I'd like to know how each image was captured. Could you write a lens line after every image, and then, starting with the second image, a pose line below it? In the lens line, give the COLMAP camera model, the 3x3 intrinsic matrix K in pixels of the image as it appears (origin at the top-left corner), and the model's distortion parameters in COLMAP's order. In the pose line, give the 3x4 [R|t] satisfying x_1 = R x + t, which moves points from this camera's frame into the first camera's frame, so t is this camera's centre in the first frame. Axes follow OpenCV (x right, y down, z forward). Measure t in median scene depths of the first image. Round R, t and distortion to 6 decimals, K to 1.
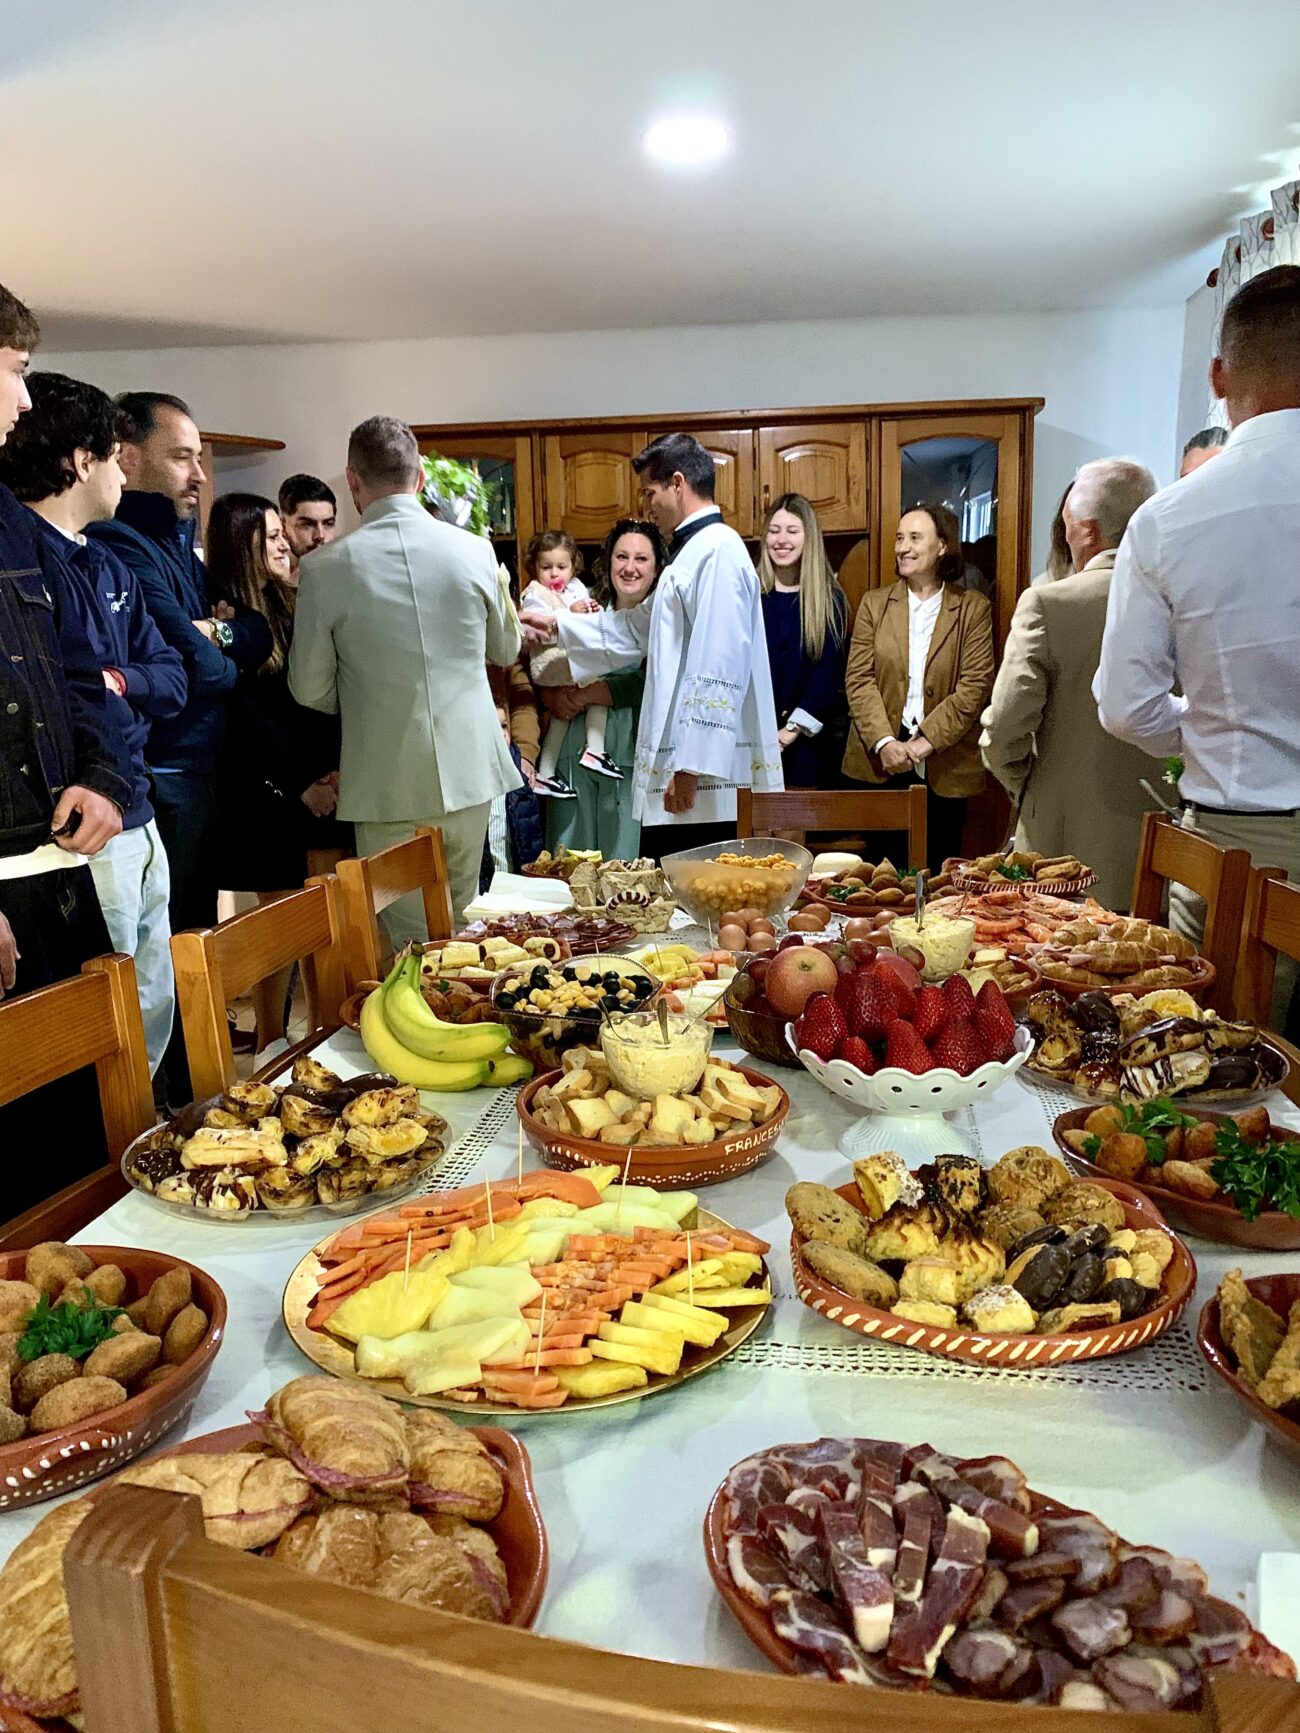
lens RADIAL K [[1339.3, 0, 650.3], [0, 1339.3, 805.9], [0, 0, 1]] dist [0.061678, -0.001929]
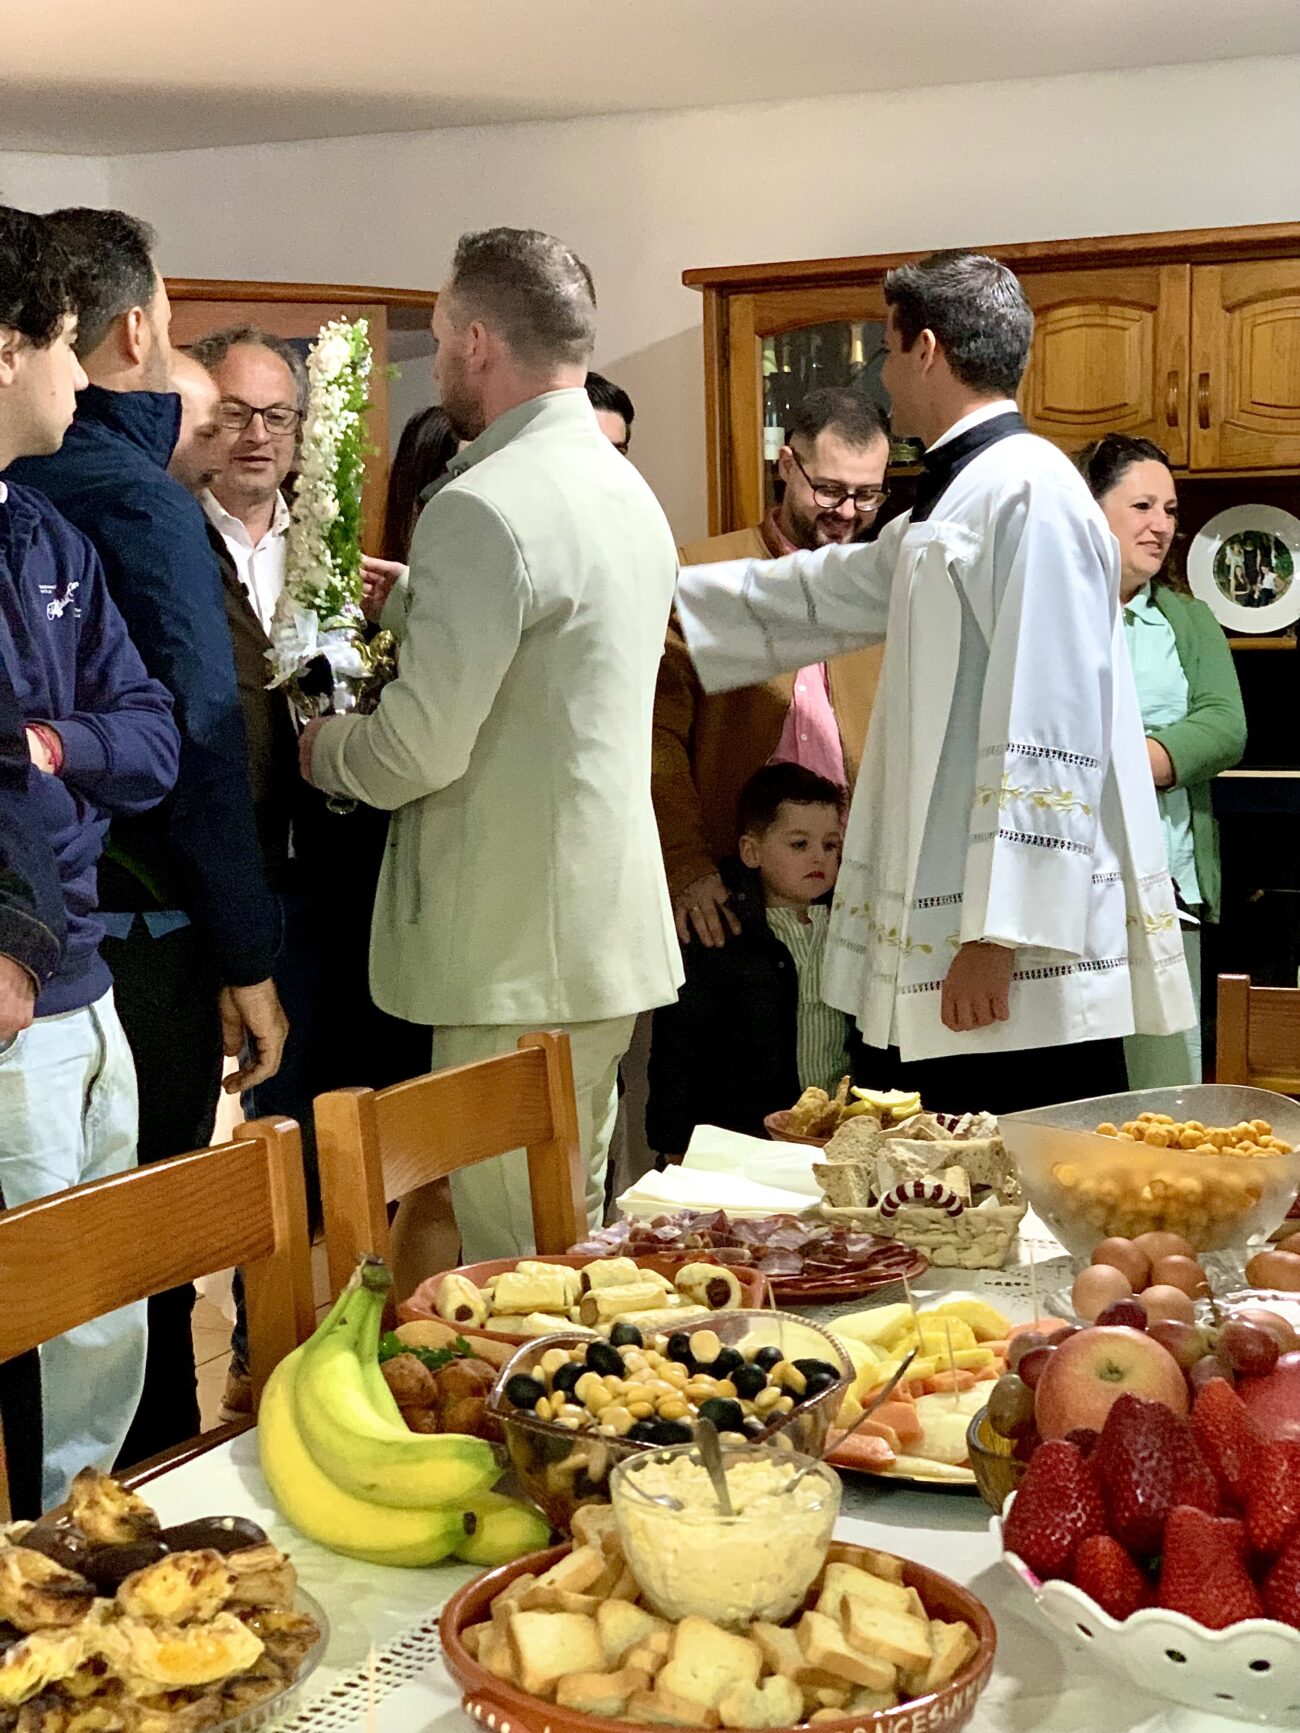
lens RADIAL K [[2590.3, 0, 650.0], [0, 2590.3, 866.5], [0, 0, 1]] dist [0.094208, -0.518562]
pose [[0.971002, 0.029650, -0.237226, 0.119151], [-0.040304, 0.998379, -0.040188, -0.010783], [0.235650, 0.048583, 0.970623, 0.039028]]
